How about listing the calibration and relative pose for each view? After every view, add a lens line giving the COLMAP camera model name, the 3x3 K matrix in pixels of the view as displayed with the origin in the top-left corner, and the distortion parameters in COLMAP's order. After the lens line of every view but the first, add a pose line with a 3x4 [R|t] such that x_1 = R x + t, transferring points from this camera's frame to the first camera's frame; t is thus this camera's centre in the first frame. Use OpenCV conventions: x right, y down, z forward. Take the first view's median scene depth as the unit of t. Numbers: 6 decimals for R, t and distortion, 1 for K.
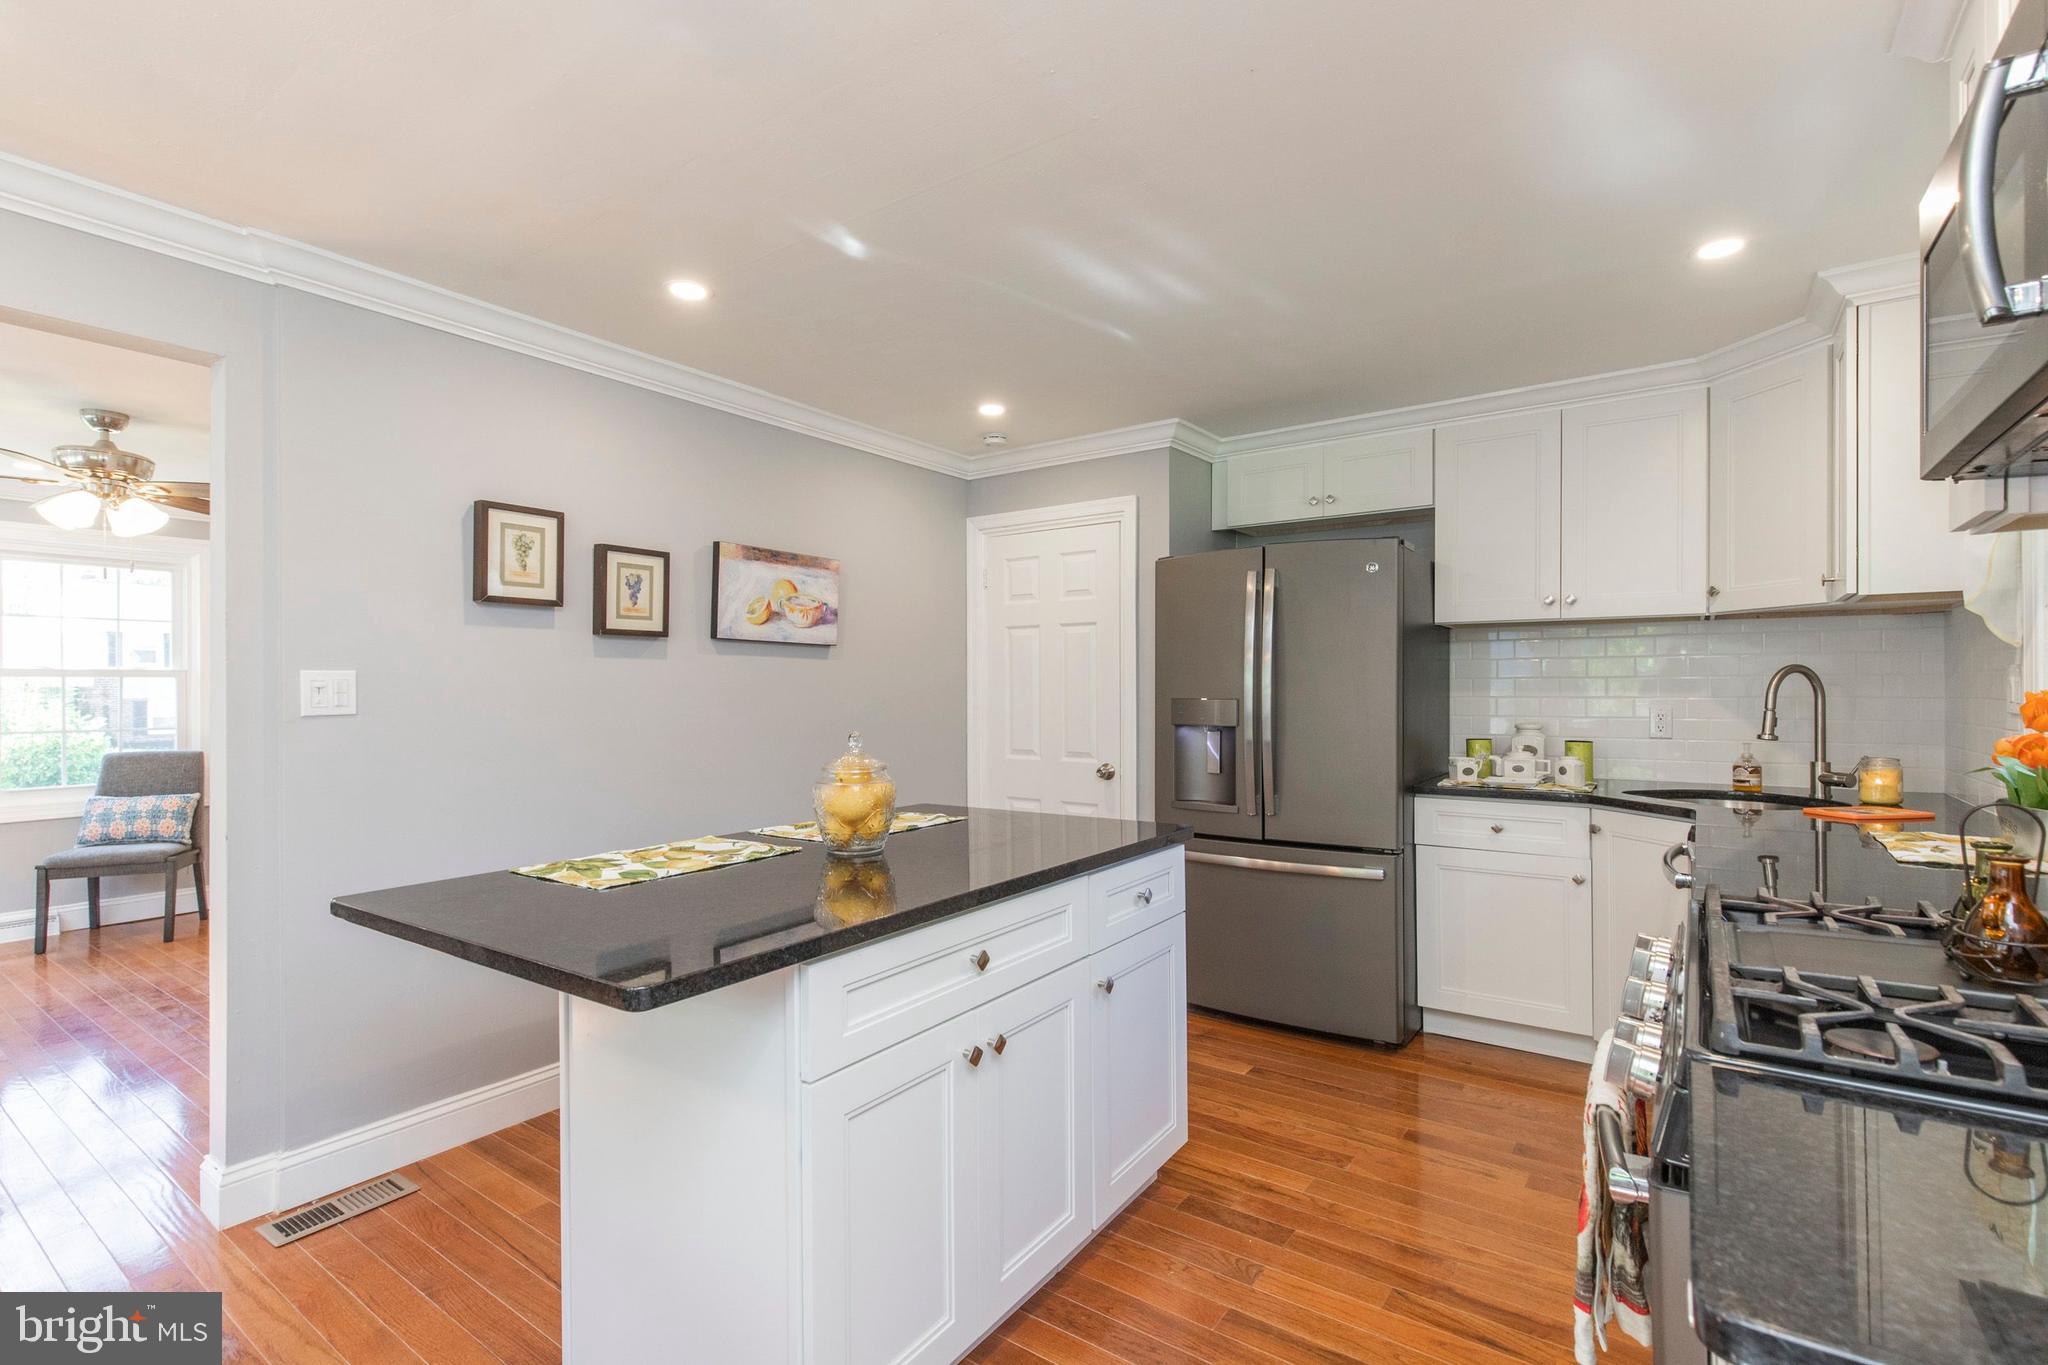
lens RADIAL K [[929.7, 0, 1061.8], [0, 929.7, 683.5], [0, 0, 1]] dist [0.002238, 0.000168]
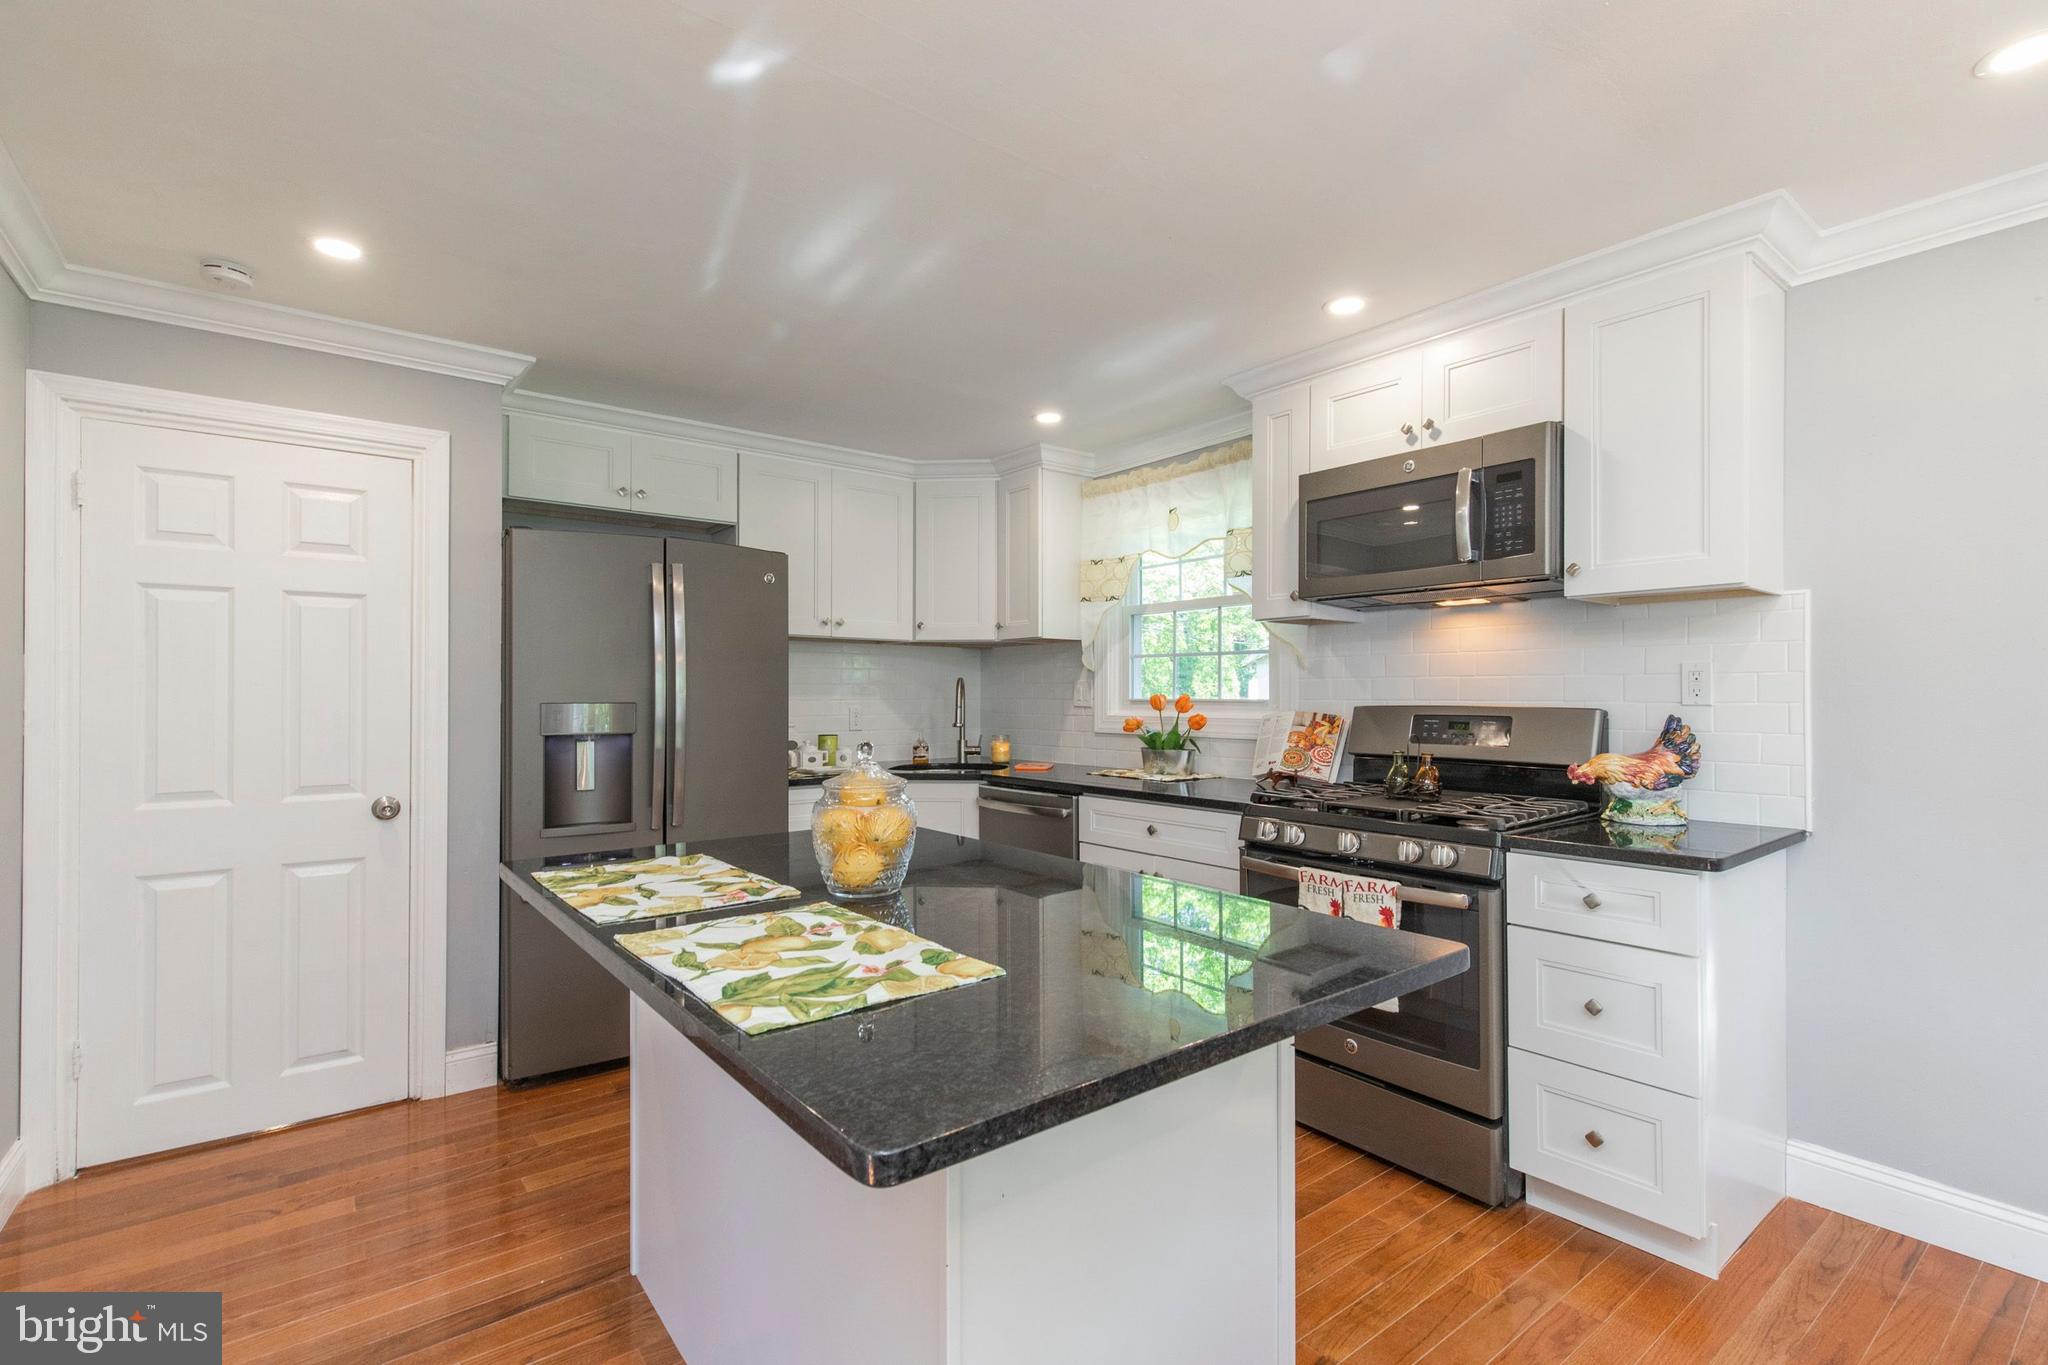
lens RADIAL K [[917.7, 0, 1020.3], [0, 917.7, 692.3], [0, 0, 1]] dist [0.002772, 0.000276]
pose [[0.310543, 0.005149, 0.950545, -0.551482], [-0.006562, 0.999973, -0.003273, 0.006856], [-0.950537, -0.005221, 0.310569, 0.380961]]
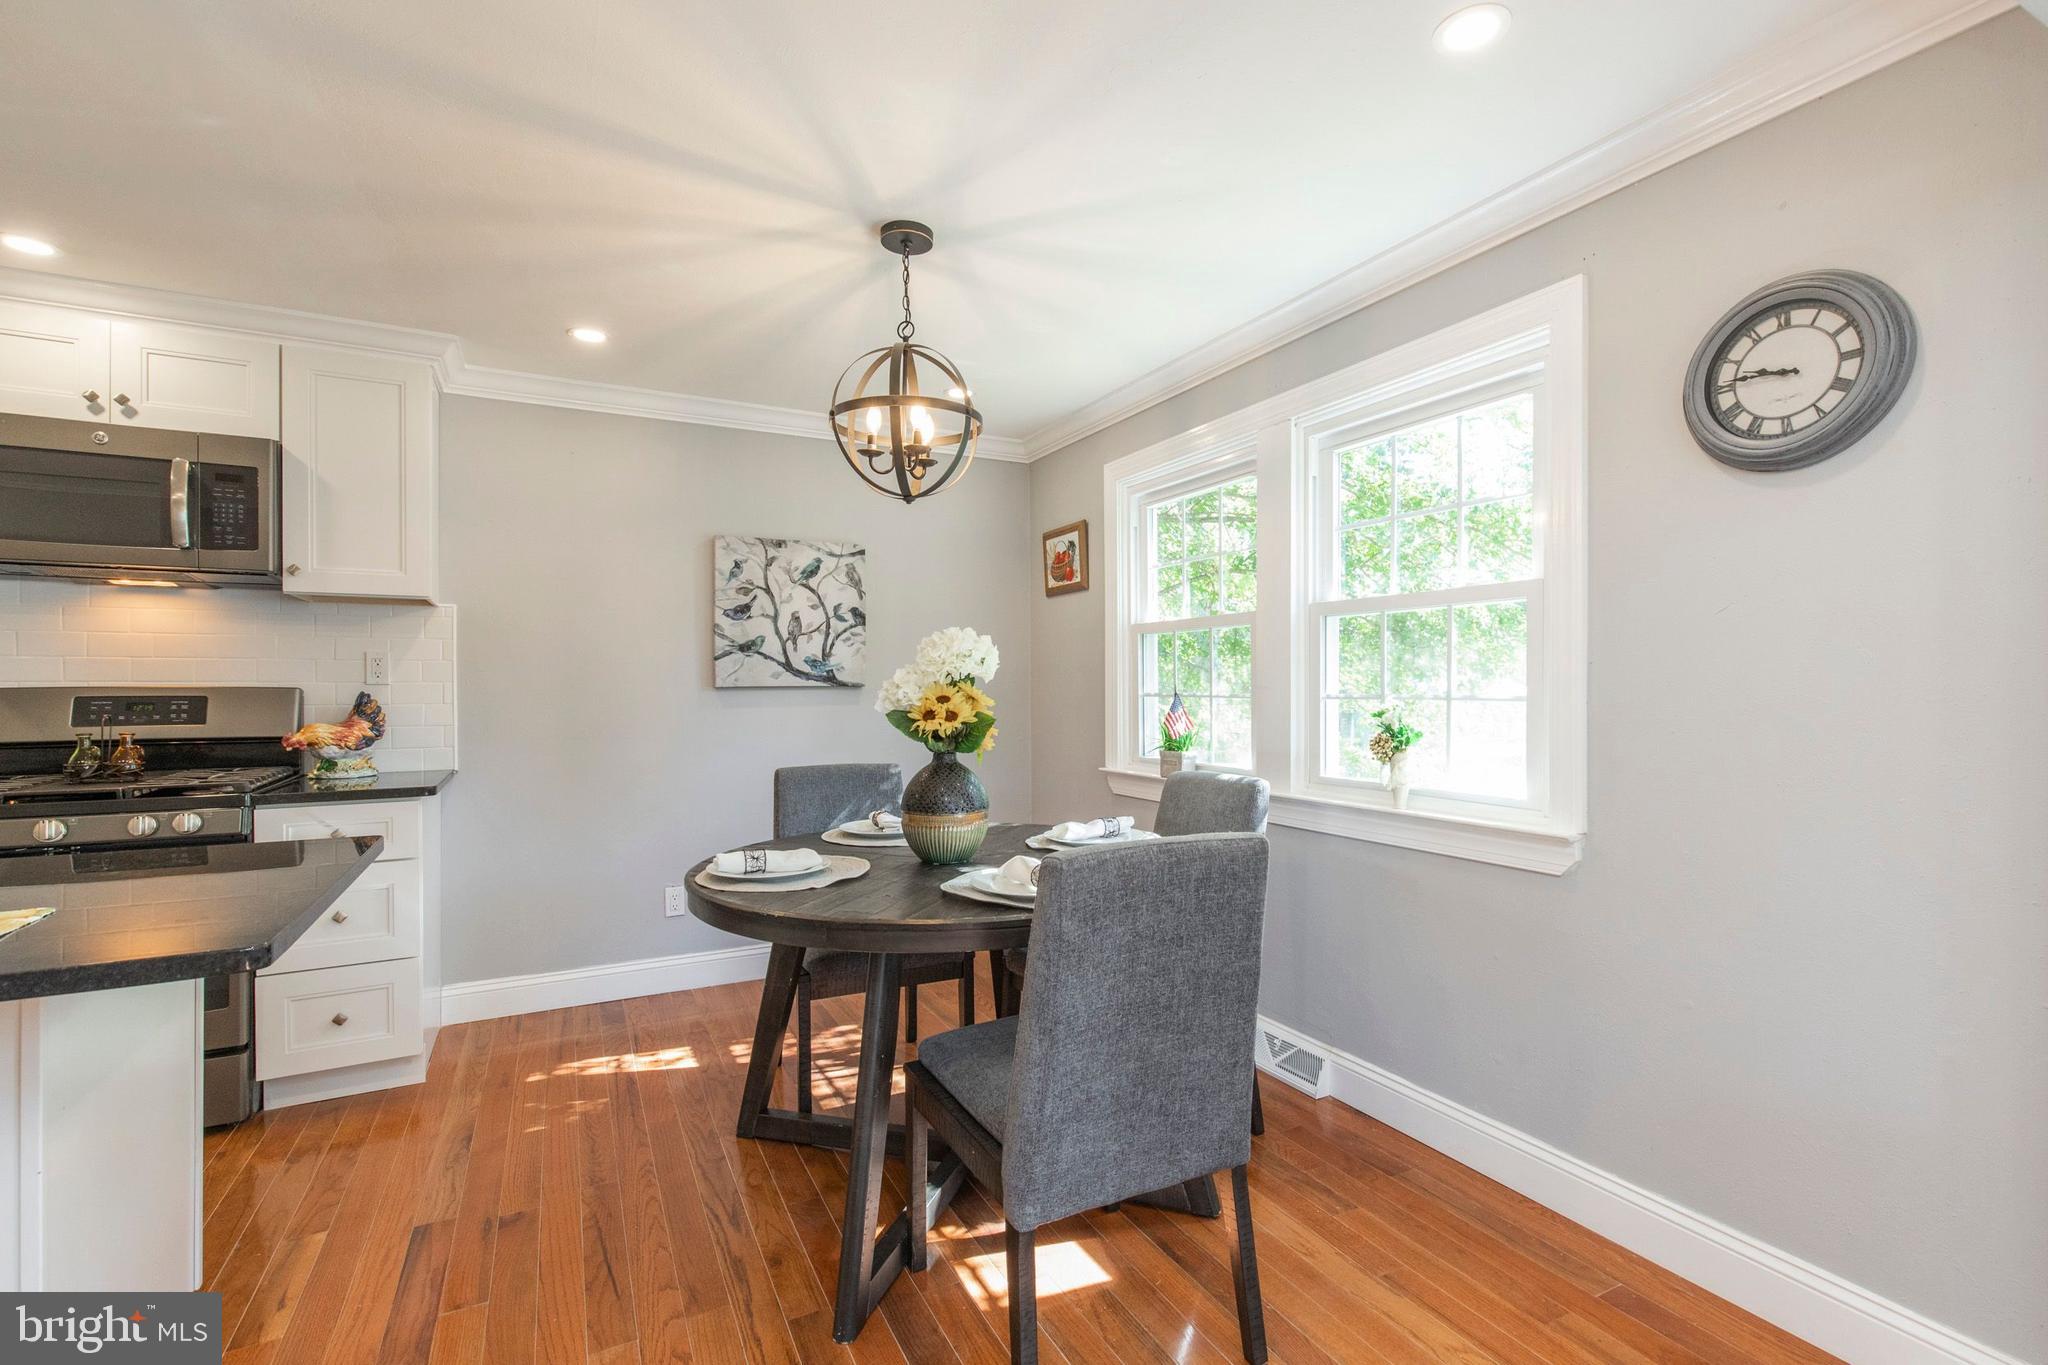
lens RADIAL K [[925.6, 0, 1038.1], [0, 925.6, 688.8], [0, 0, 1]] dist [0.005634, -0.000548]
pose [[-0.883722, 0.006431, 0.467967, -0.745718], [0.003668, 0.999970, -0.006814, 0.024467], [-0.467997, -0.004305, -0.883719, 0.624449]]
